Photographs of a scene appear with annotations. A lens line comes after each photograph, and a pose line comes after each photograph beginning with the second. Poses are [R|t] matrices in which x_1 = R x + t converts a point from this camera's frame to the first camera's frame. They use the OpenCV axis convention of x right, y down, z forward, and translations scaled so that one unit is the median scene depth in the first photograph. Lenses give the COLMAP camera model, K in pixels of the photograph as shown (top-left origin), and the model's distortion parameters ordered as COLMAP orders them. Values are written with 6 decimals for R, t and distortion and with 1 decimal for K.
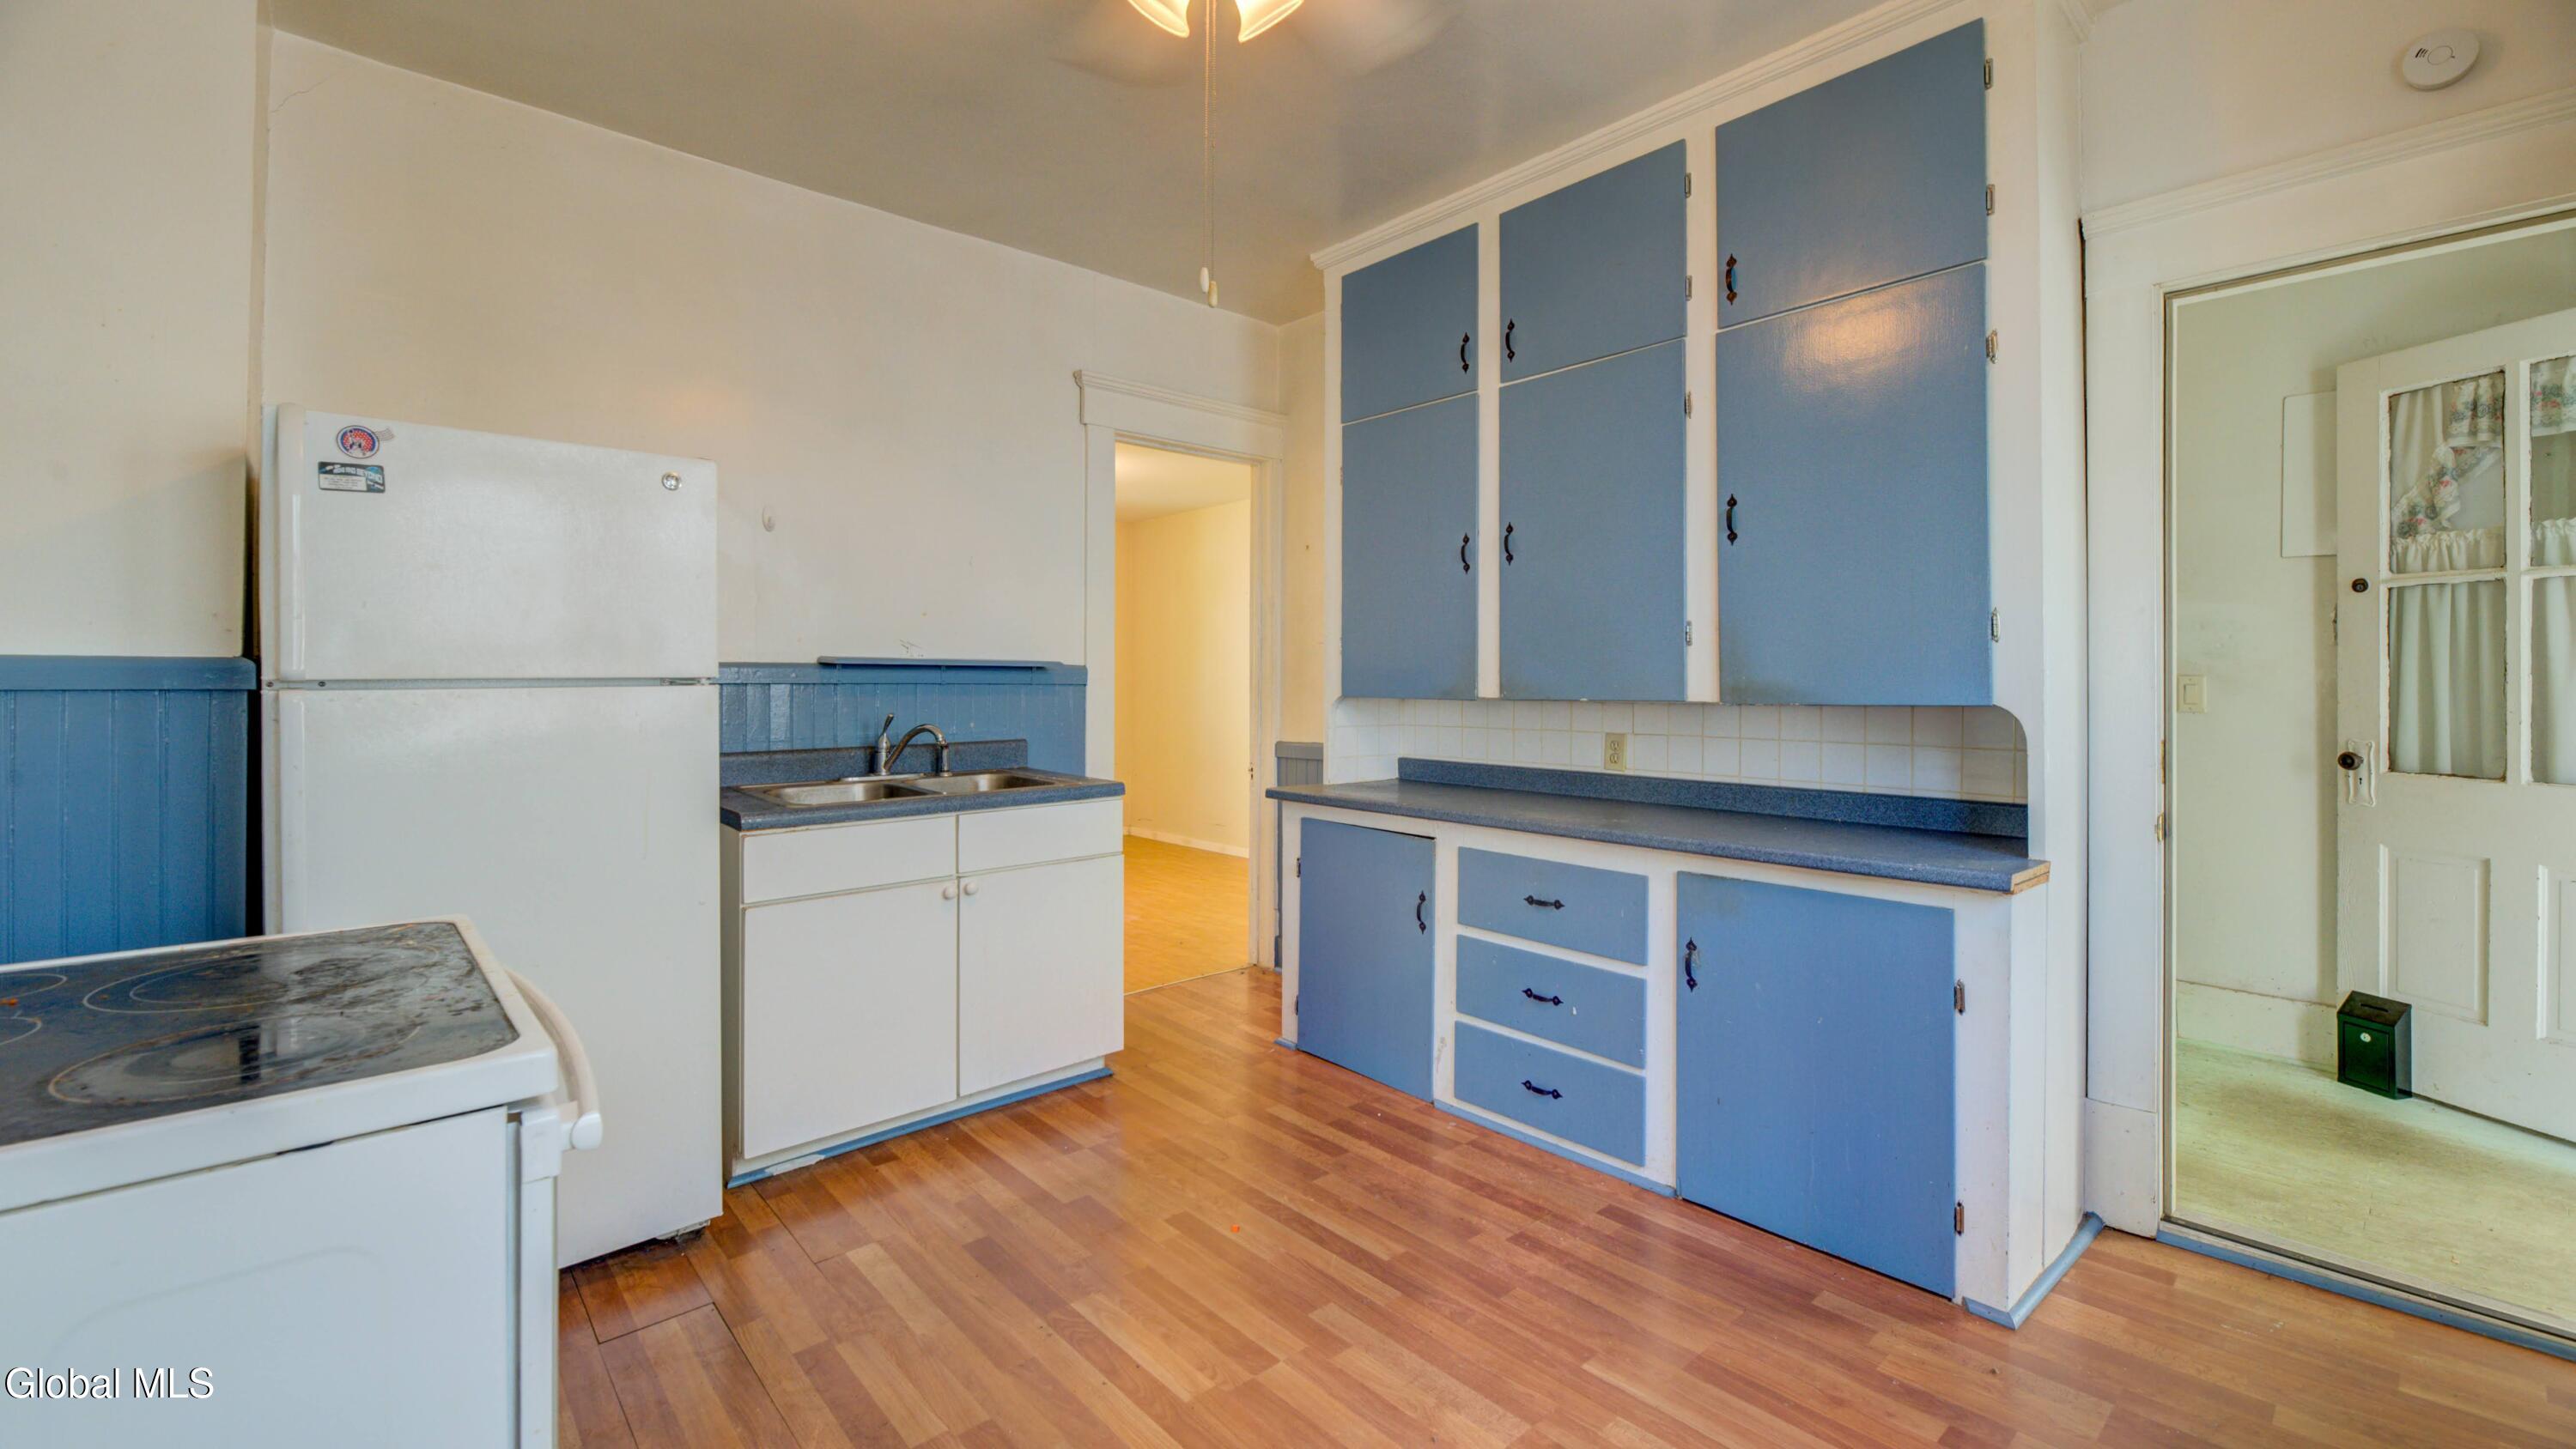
lens RADIAL K [[1062.2, 0, 1300.6], [0, 1062.2, 678.9], [0, 0, 1]] dist [-0.003850, -0.000135]
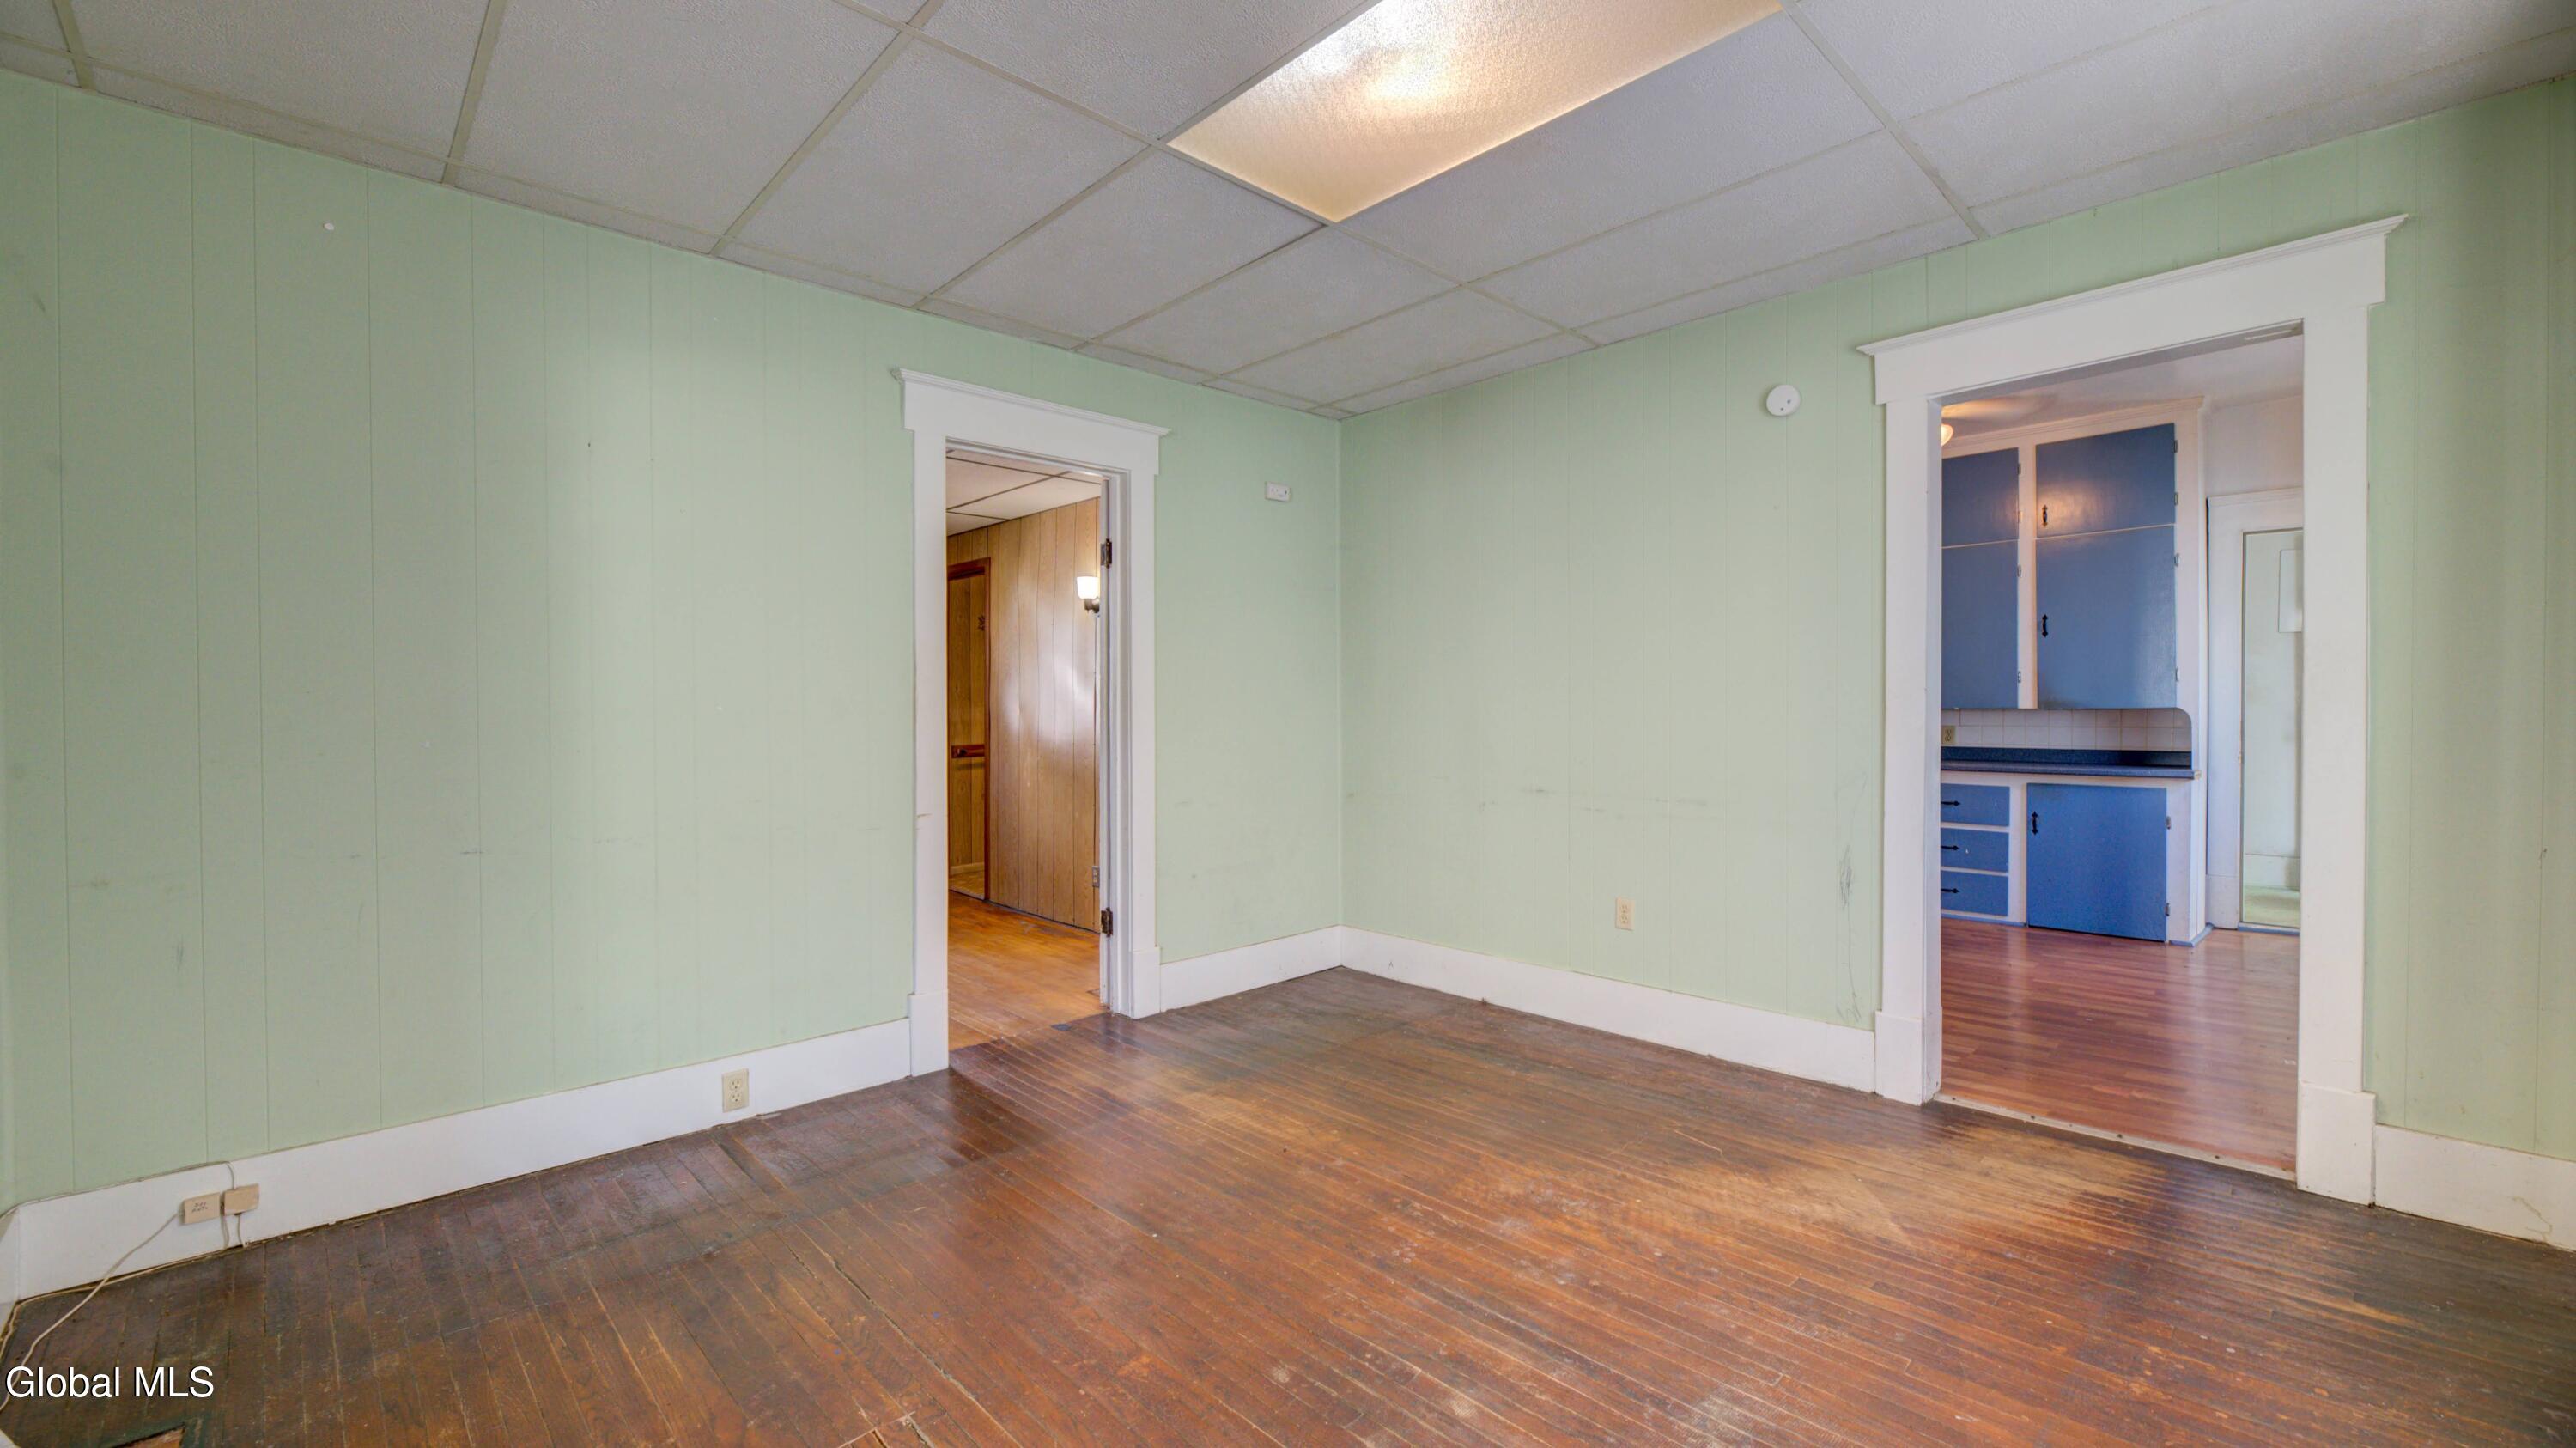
lens RADIAL K [[1062.4, 0, 1285.2], [0, 1062.4, 724.6], [0, 0, 1]] dist [-0.003850, -0.000135]
pose [[0.999525, -0.005322, 0.030355, -1.289175], [0.004778, 0.999827, 0.017966, 0.007811], [-0.030445, -0.017813, 0.999378, -1.204753]]
